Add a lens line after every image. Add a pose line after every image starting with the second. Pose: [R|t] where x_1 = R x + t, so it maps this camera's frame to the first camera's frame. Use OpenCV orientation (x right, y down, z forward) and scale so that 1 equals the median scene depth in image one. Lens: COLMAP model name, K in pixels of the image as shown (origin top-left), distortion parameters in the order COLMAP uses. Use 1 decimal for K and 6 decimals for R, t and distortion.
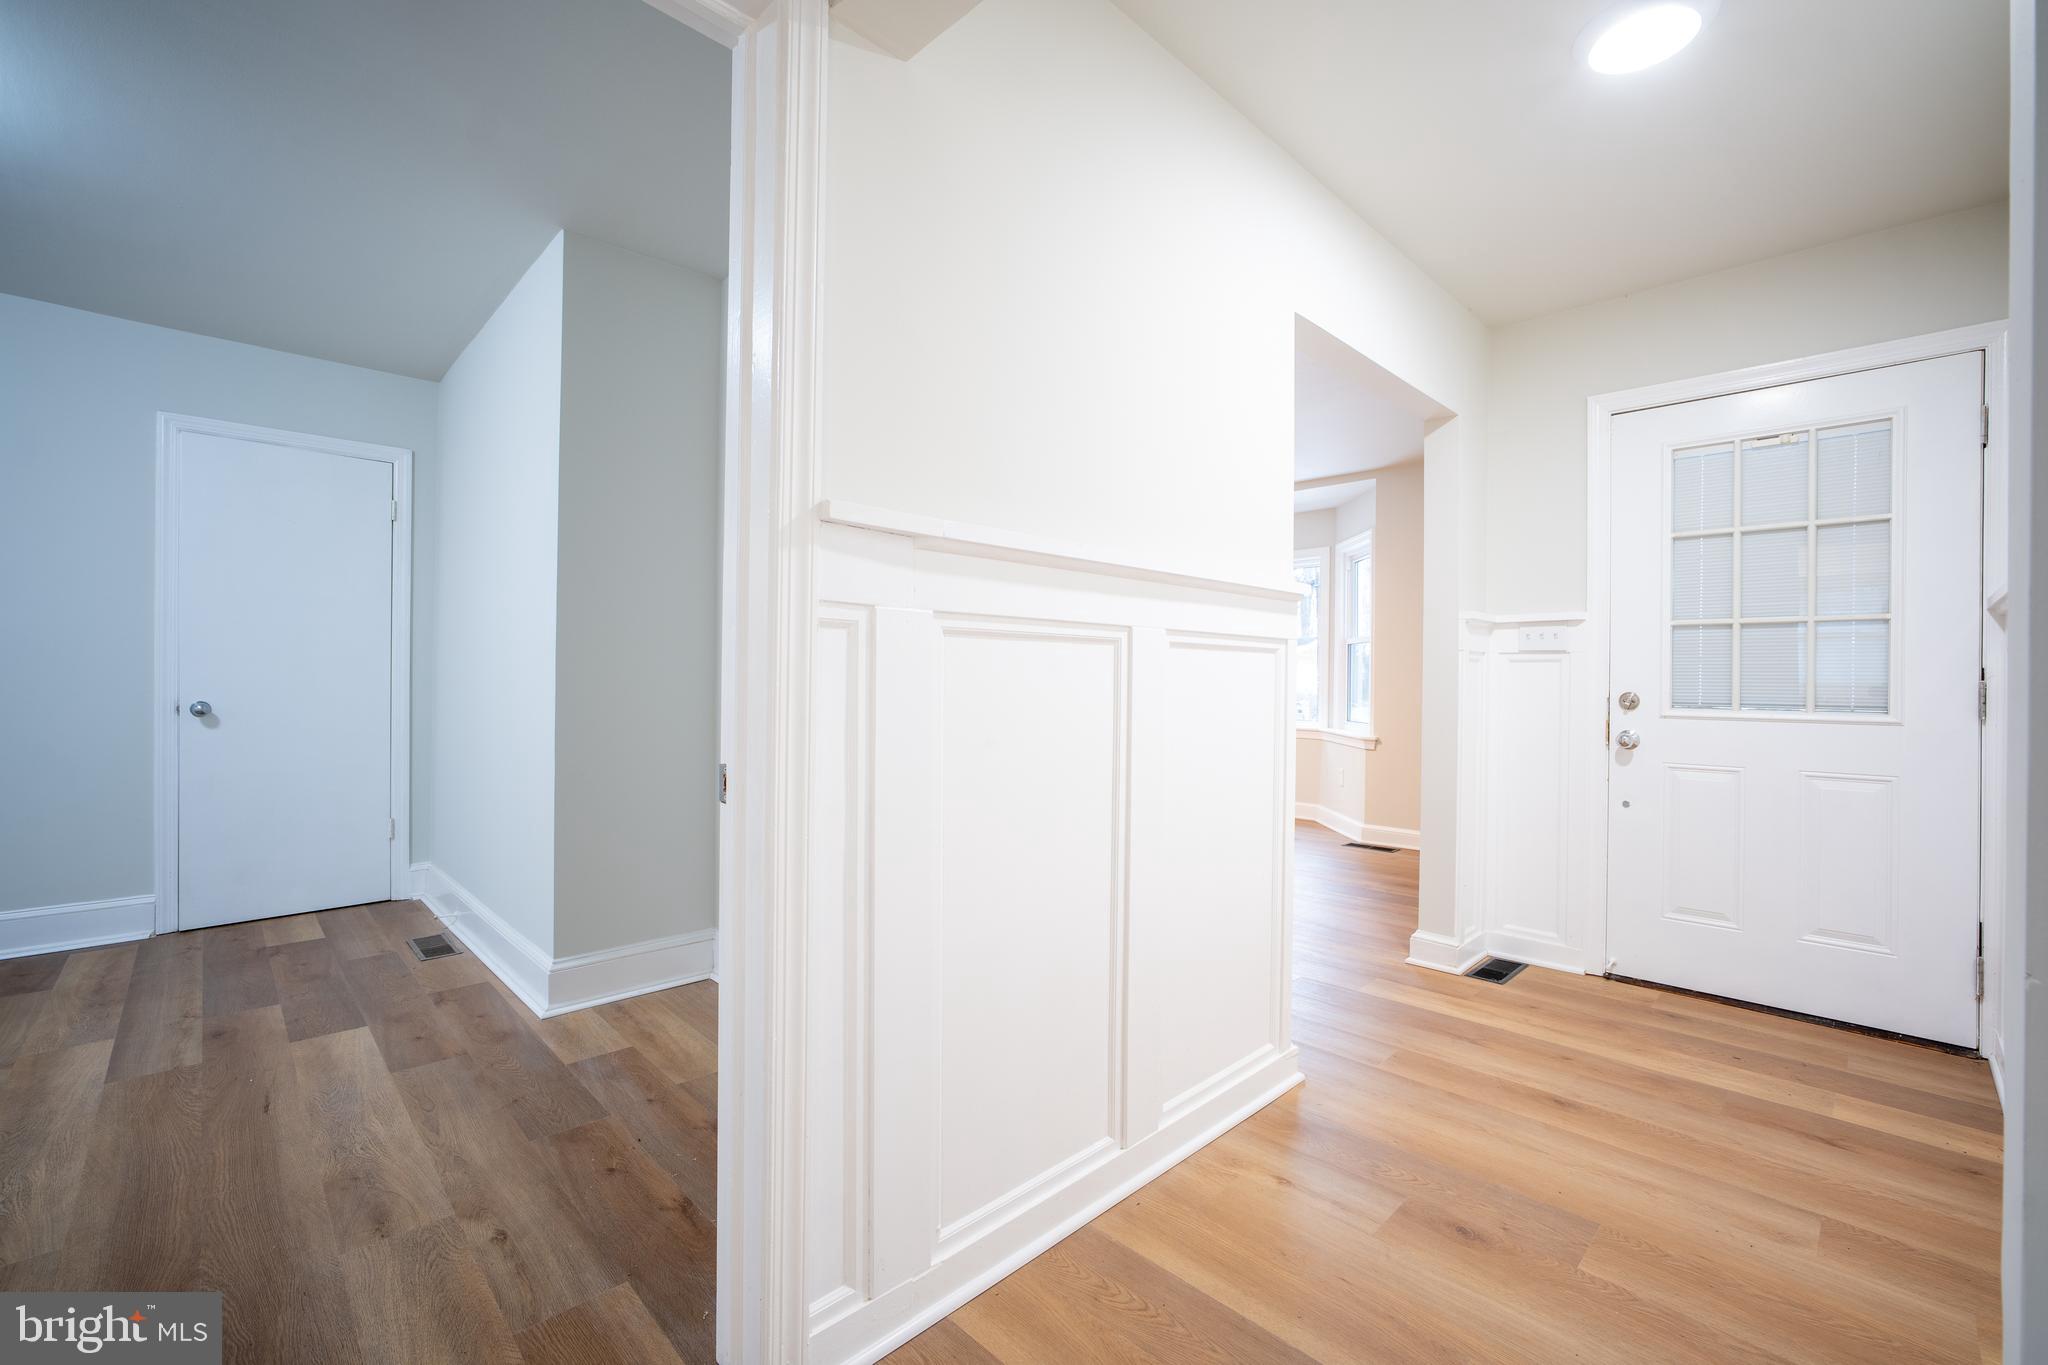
lens RADIAL K [[865.0, 0, 1027.9], [0, 865.0, 678.4], [0, 0, 1]] dist [-0.041892, 0.016493]
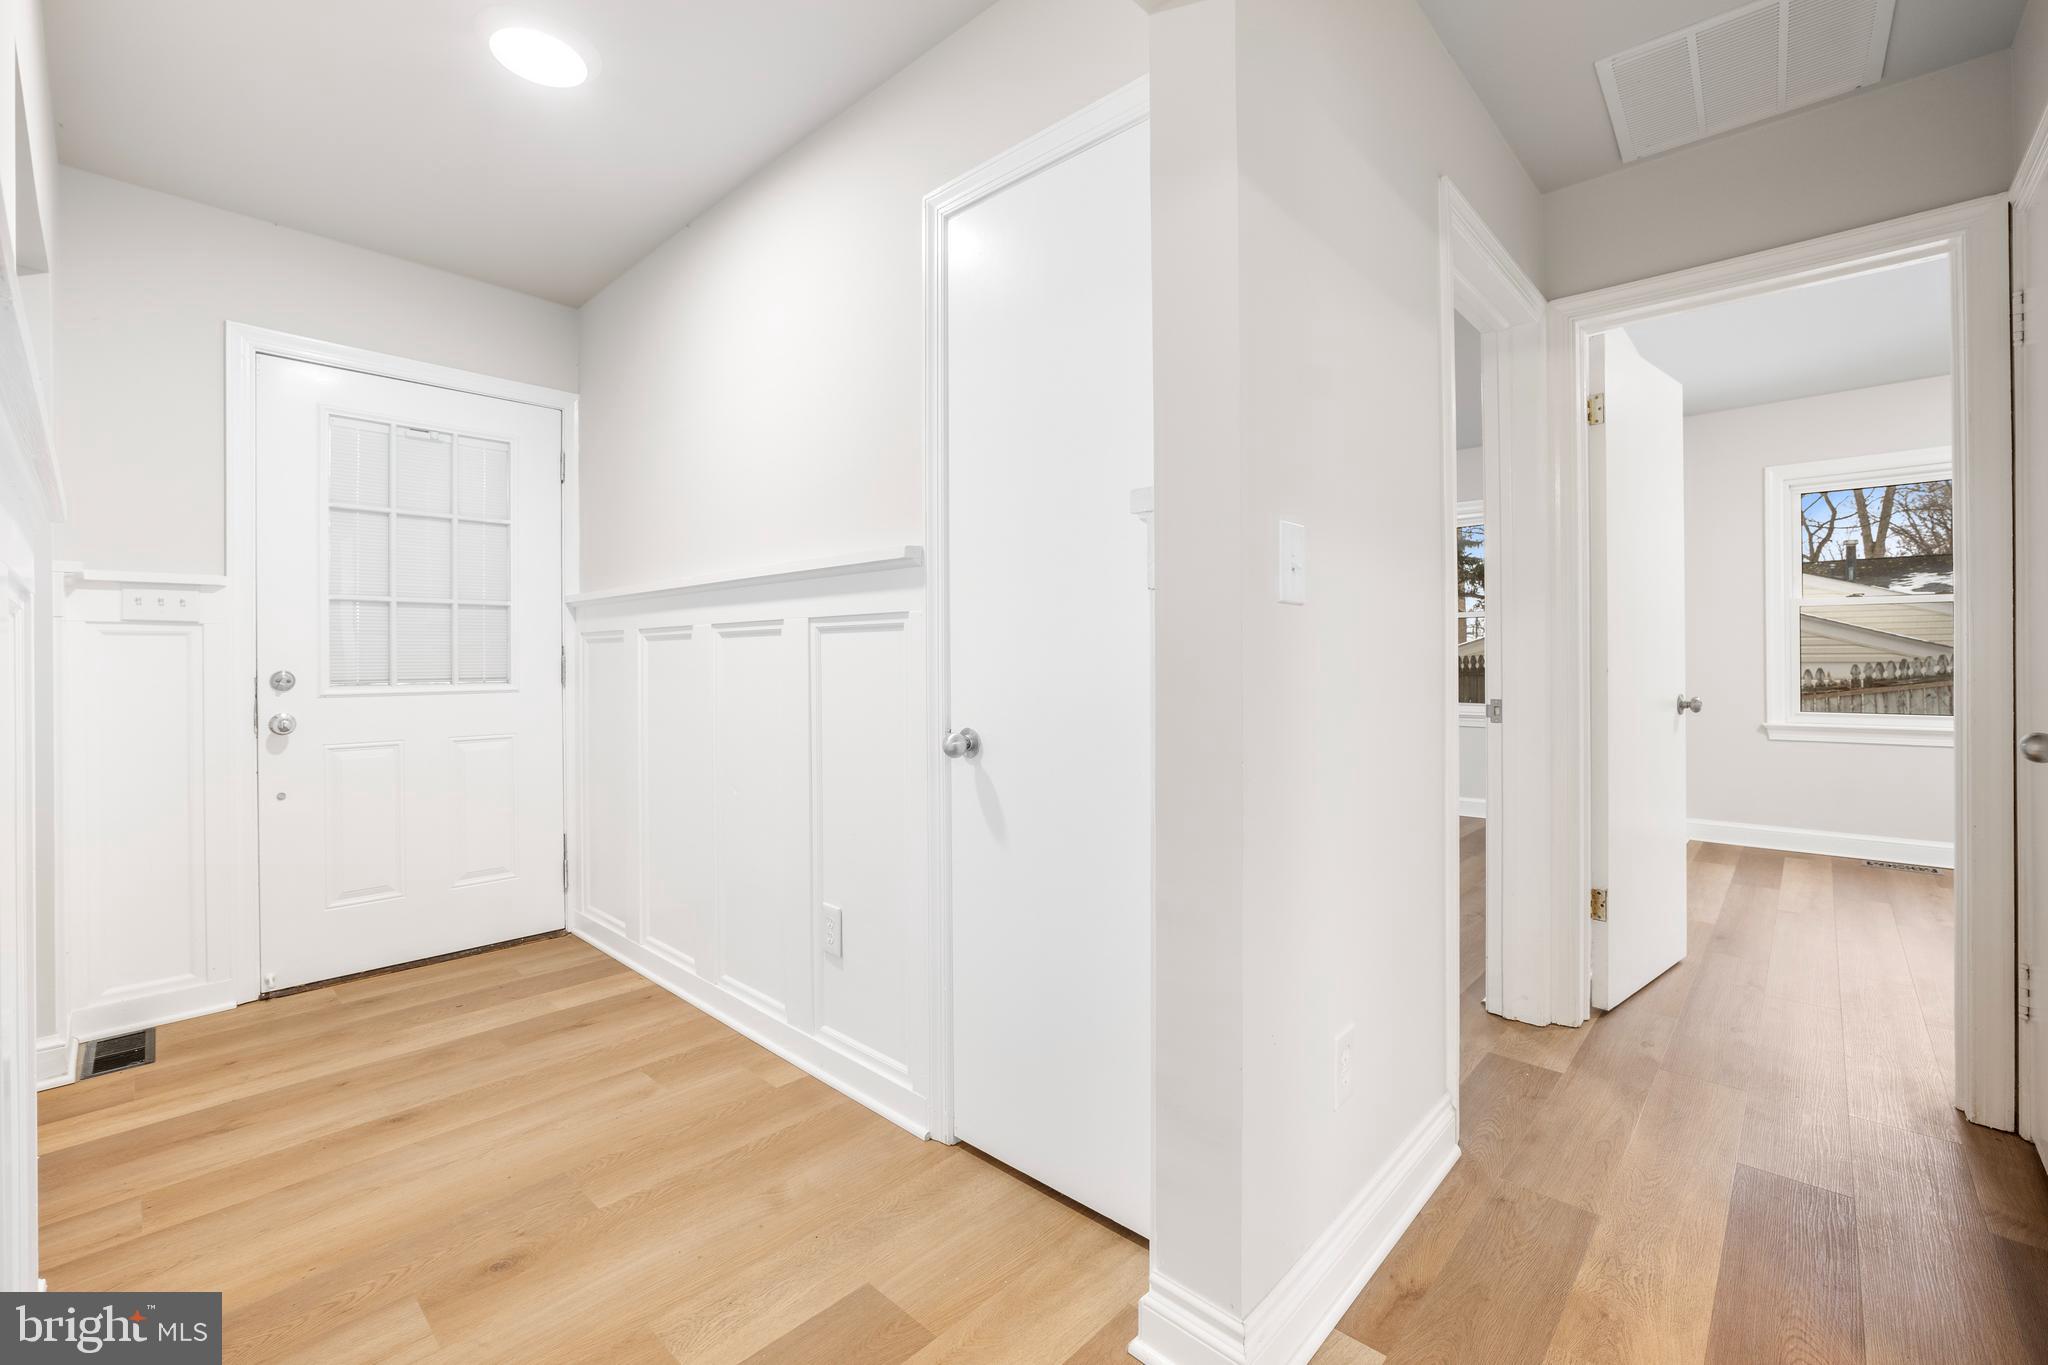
lens RADIAL K [[871.4, 0, 1026.6], [0, 871.4, 663.1], [0, 0, 1]] dist [-0.037130, 0.015189]
pose [[-0.049614, -0.014990, 0.998656, -0.272416], [0.003022, 0.999881, 0.015158, -0.004089], [-0.998764, 0.003770, -0.049562, 0.311522]]
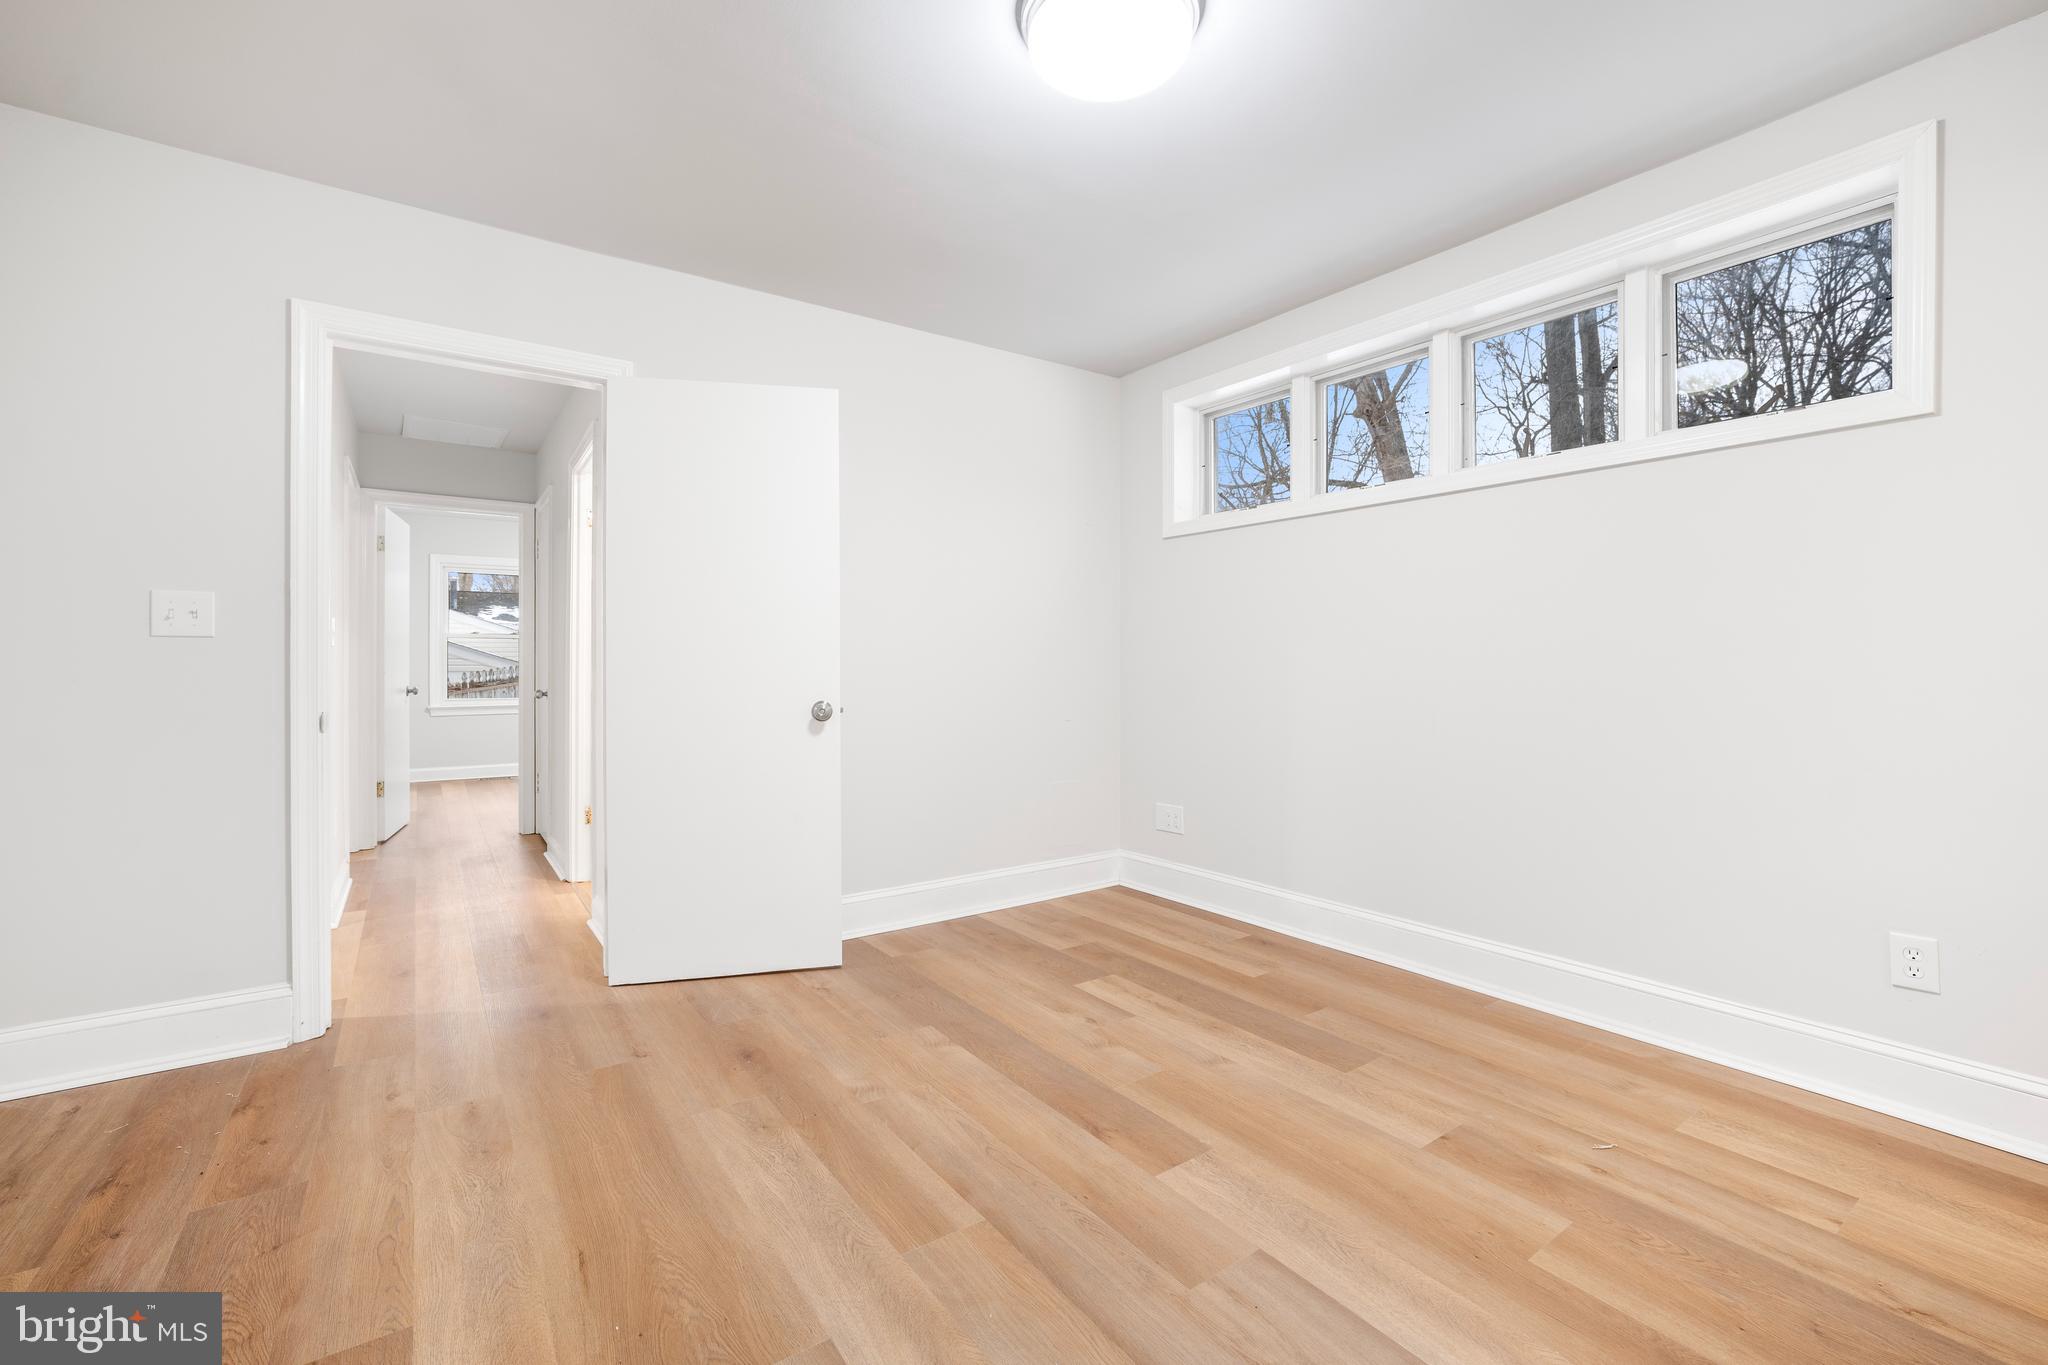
lens RADIAL K [[871.4, 0, 1026.6], [0, 871.4, 663.1], [0, 0, 1]] dist [-0.037130, 0.015189]
pose [[-0.987528, -0.011558, 0.157020, -1.127300], [-0.012418, 0.999913, -0.004498, -0.010638], [-0.156954, -0.006392, -0.987585, 1.353936]]
